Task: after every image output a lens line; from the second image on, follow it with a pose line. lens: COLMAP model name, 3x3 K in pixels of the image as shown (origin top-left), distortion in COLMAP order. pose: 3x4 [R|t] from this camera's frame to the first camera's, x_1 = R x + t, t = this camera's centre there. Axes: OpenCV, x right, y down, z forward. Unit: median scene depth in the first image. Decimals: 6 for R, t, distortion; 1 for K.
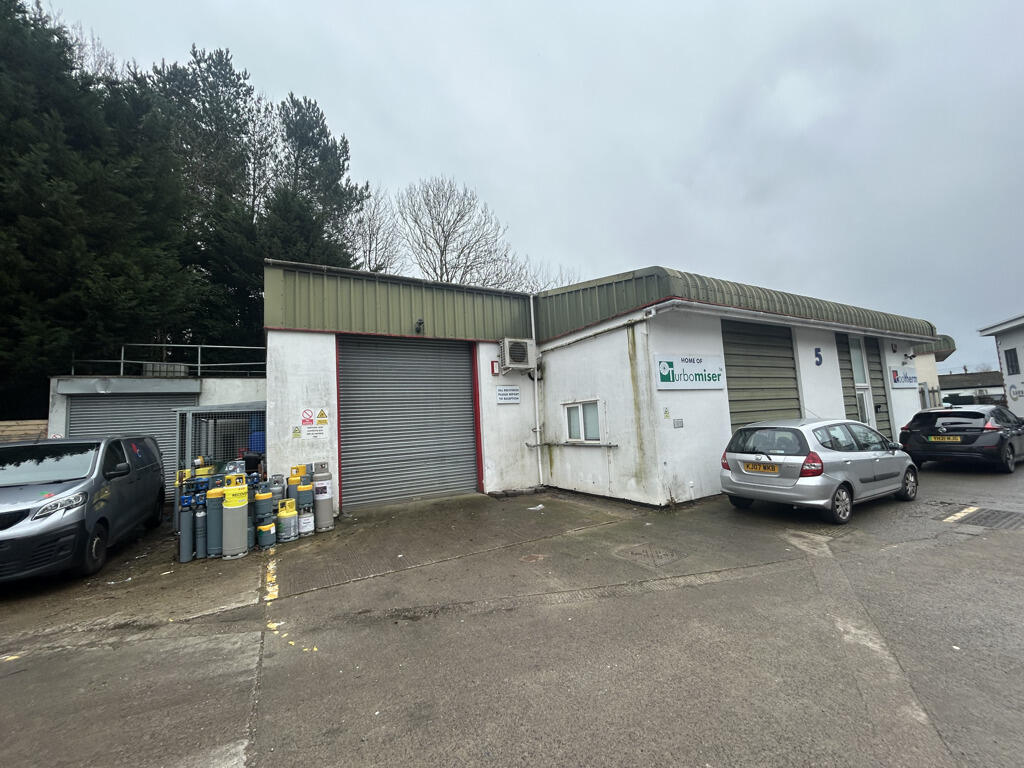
lens RADIAL K [[414.7, 0, 511.8], [0, 414.7, 382.6], [0, 0, 1]] dist [-0.003413, 0.000049]
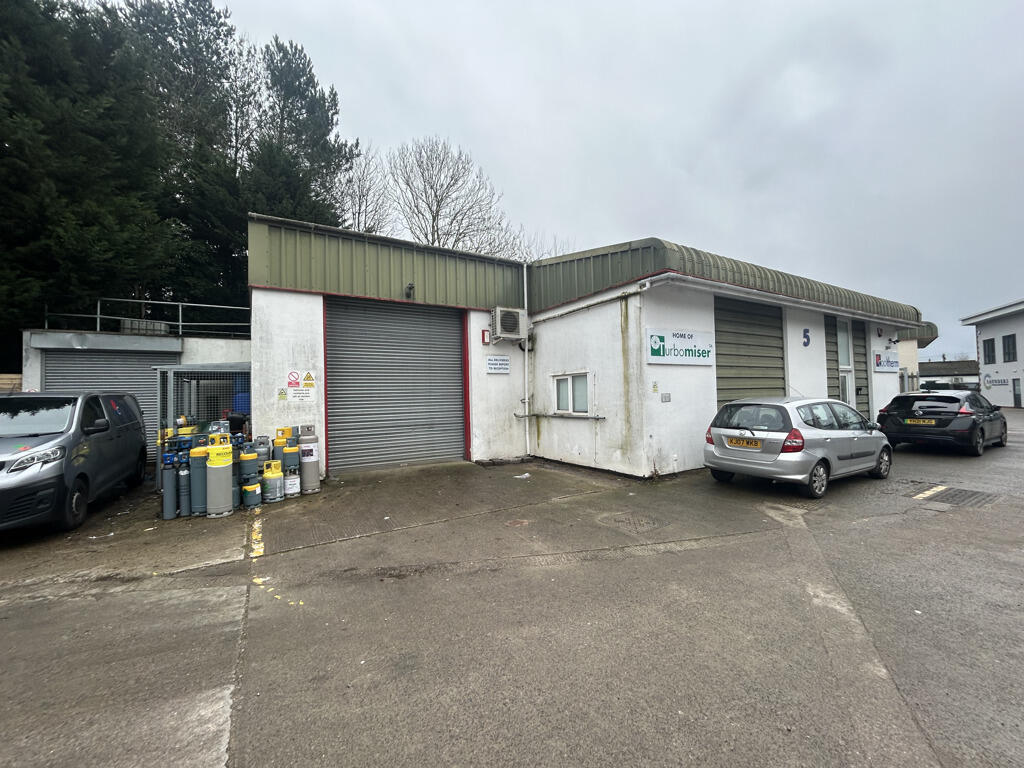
lens RADIAL K [[414.7, 0, 512.1], [0, 414.7, 383.0], [0, 0, 1]] dist [-0.003413, 0.000049]
pose [[0.999051, 0.032932, 0.028499, -0.002670], [-0.034710, 0.997325, 0.064332, 0.010487], [-0.026304, -0.065260, 0.997522, 0.004941]]
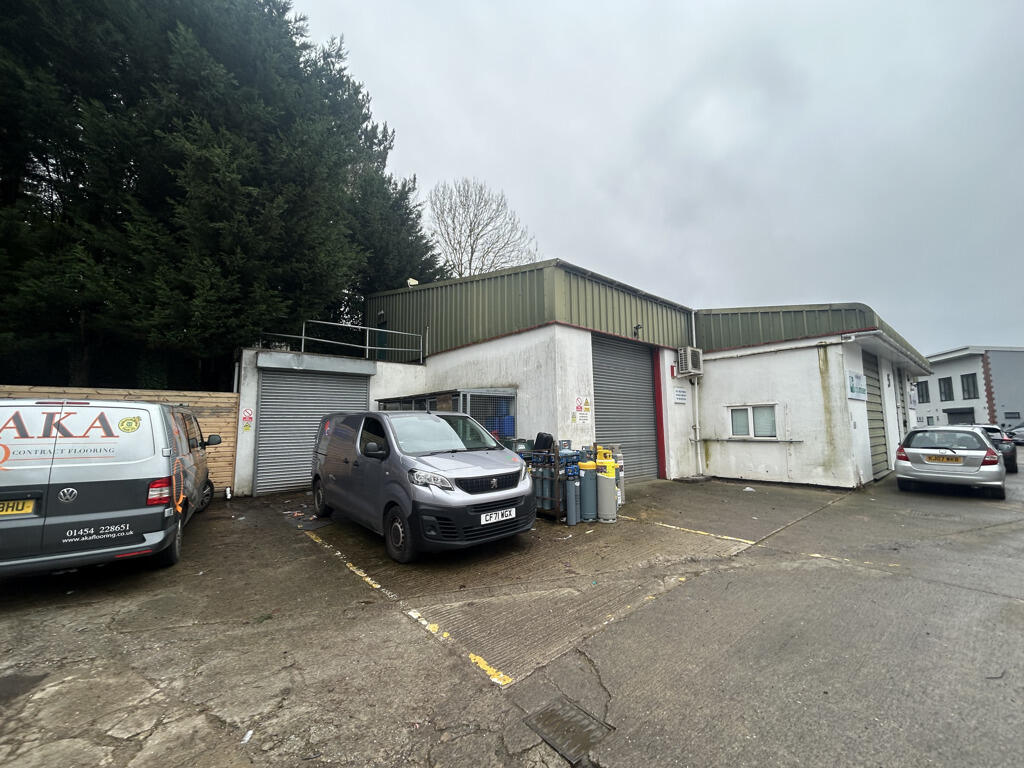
lens RADIAL K [[414.7, 0, 512.2], [0, 414.7, 383.1], [0, 0, 1]] dist [-0.003413, 0.000049]
pose [[0.980529, 0.065223, 0.185229, -0.866141], [-0.063313, 0.997862, -0.016213, 0.054601], [-0.185890, 0.004170, 0.982562, -0.063817]]
